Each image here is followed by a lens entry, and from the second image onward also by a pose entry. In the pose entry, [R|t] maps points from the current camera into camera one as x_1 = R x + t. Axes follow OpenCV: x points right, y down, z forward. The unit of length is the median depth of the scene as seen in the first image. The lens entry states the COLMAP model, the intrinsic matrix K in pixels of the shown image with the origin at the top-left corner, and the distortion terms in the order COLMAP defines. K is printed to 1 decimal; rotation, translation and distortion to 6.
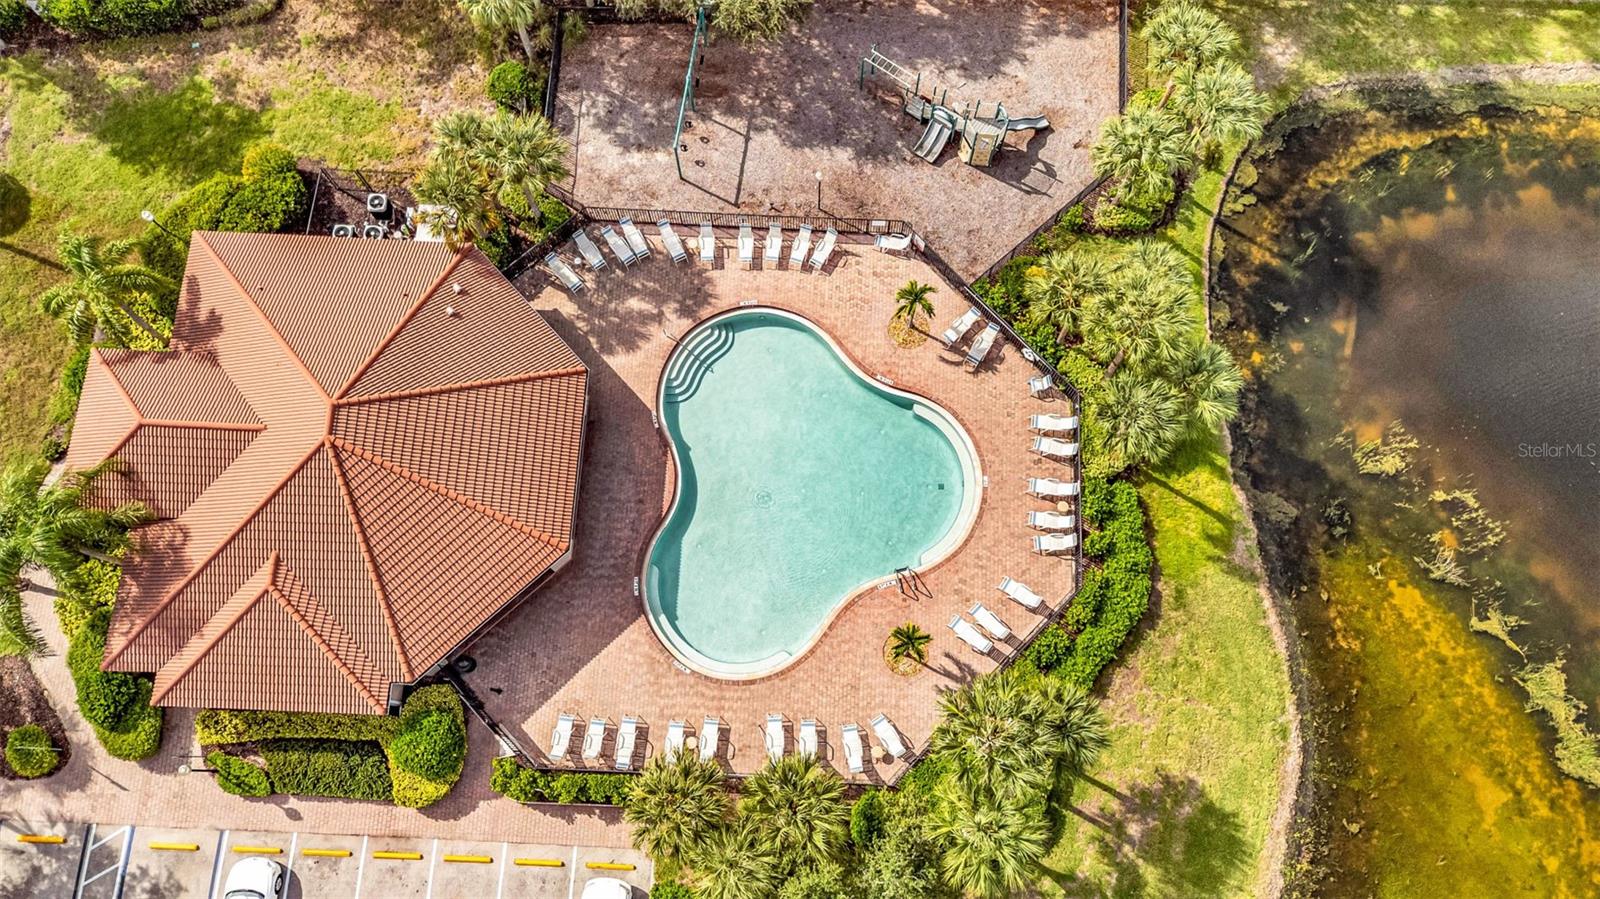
lens RADIAL K [[1159.2, 0, 800.0], [0, 1159.2, 449.5], [0, 0, 1]] dist [0.058025, -0.045197]
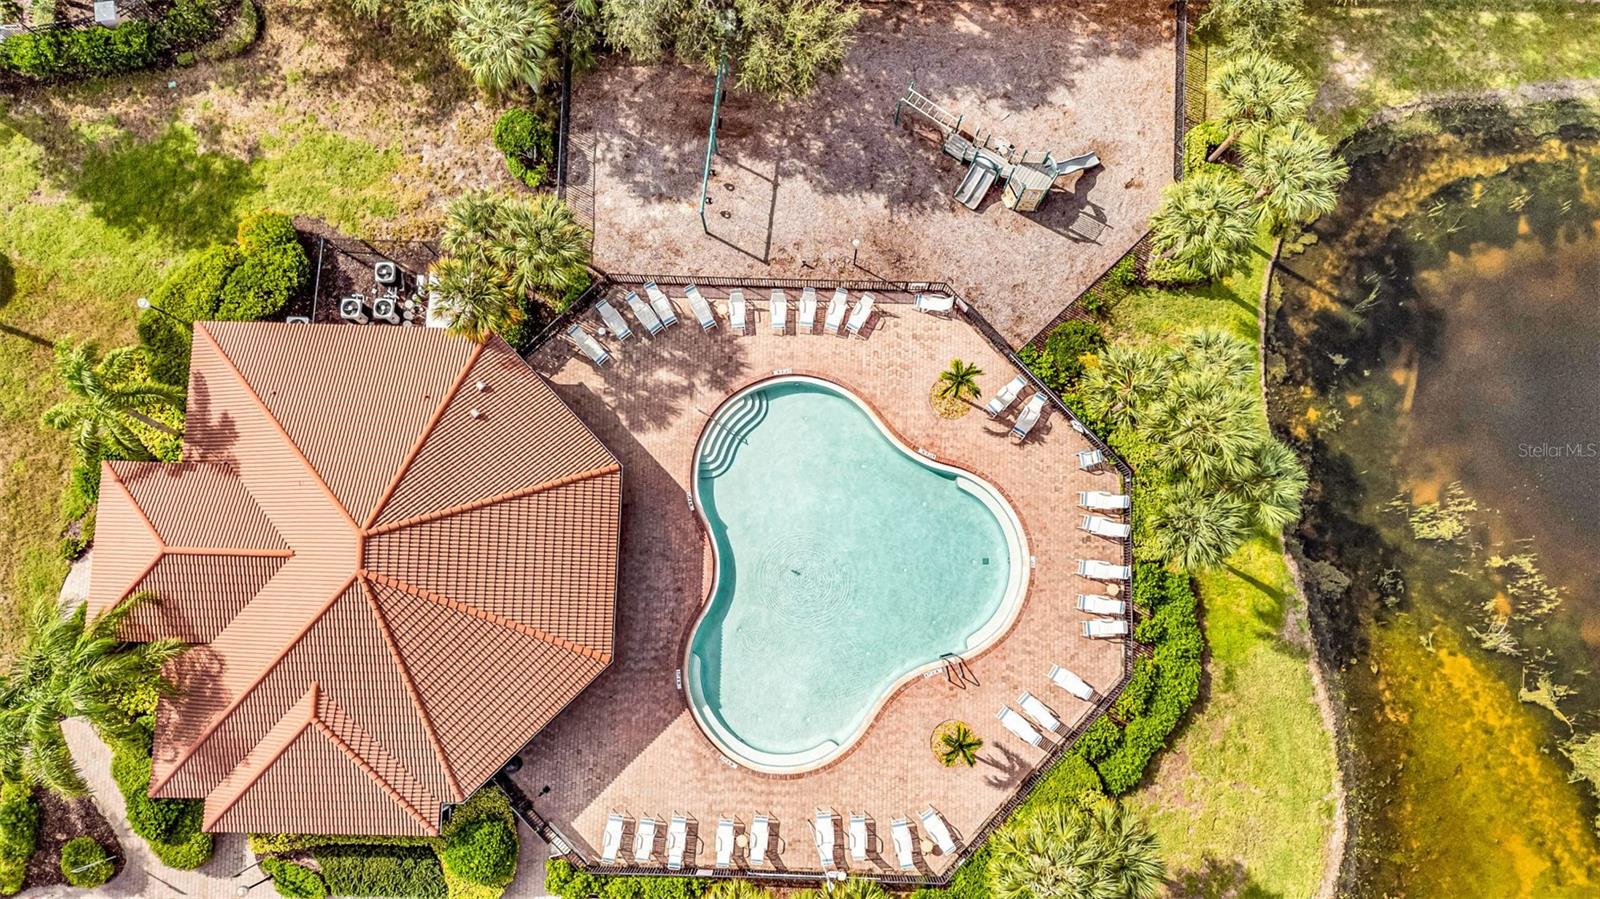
lens RADIAL K [[1159.2, 0, 800.0], [0, 1159.2, 449.5], [0, 0, 1]] dist [0.058025, -0.045197]
pose [[0.999765, -0.021322, 0.003991, -0.036877], [0.020481, 0.988437, 0.150245, -0.214479], [-0.007149, -0.150127, 0.988641, 0.050310]]
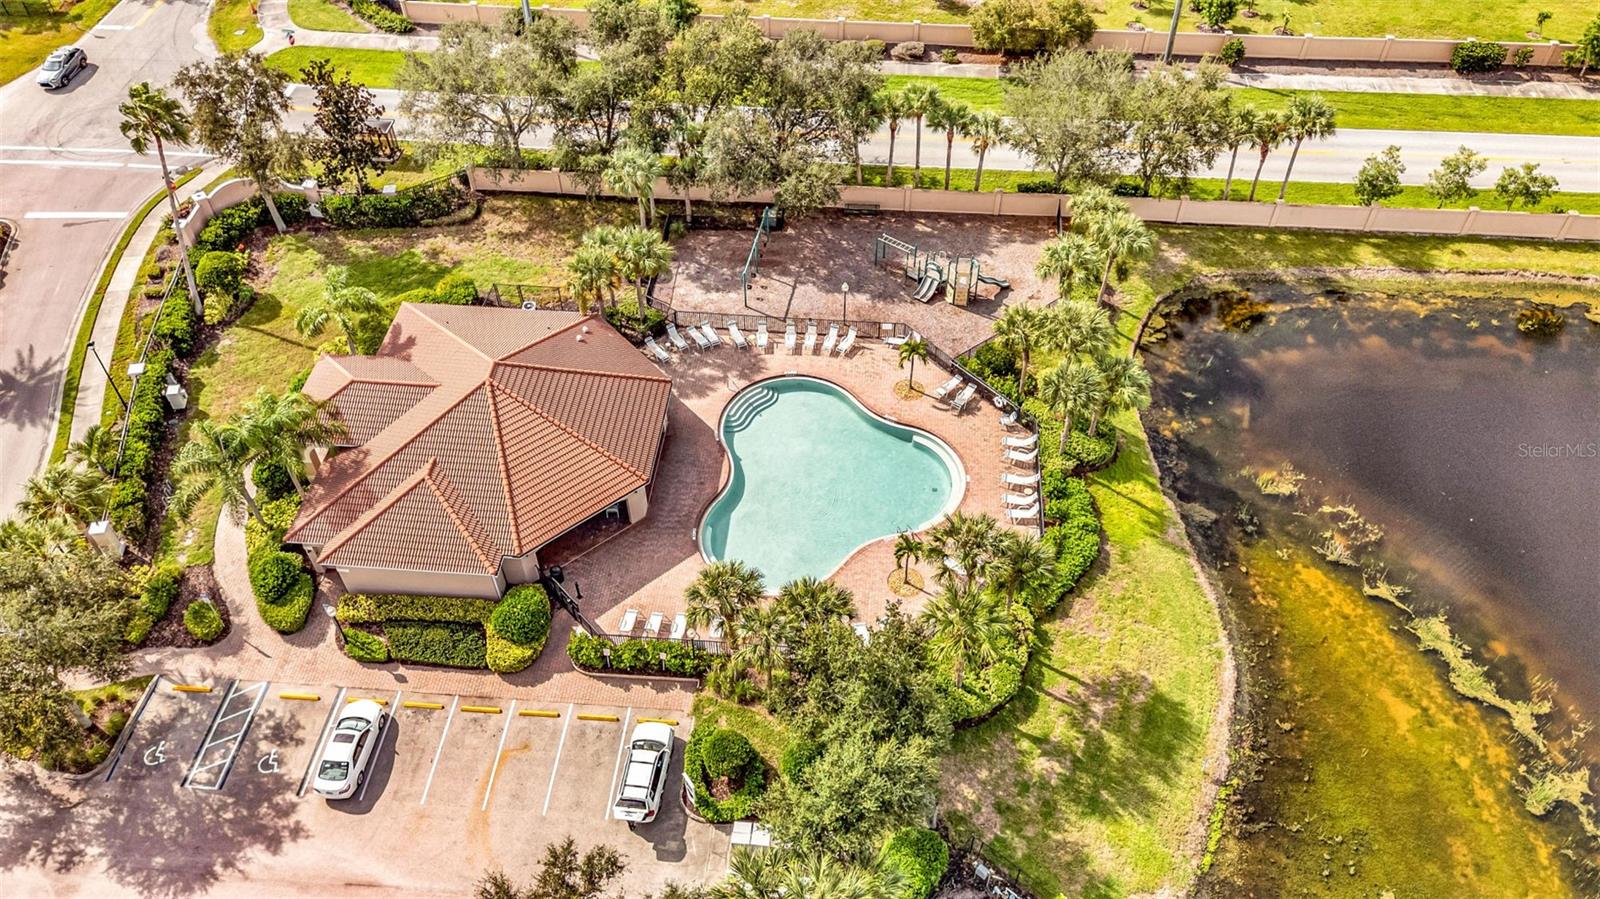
lens RADIAL K [[1159.2, 0, 800.0], [0, 1159.2, 449.5], [0, 0, 1]] dist [0.058025, -0.045197]
pose [[0.999136, 0.030234, -0.028528, 0.008046], [-0.039900, 0.890007, -0.454198, 0.588695], [0.011658, 0.454943, 0.890444, -0.167805]]
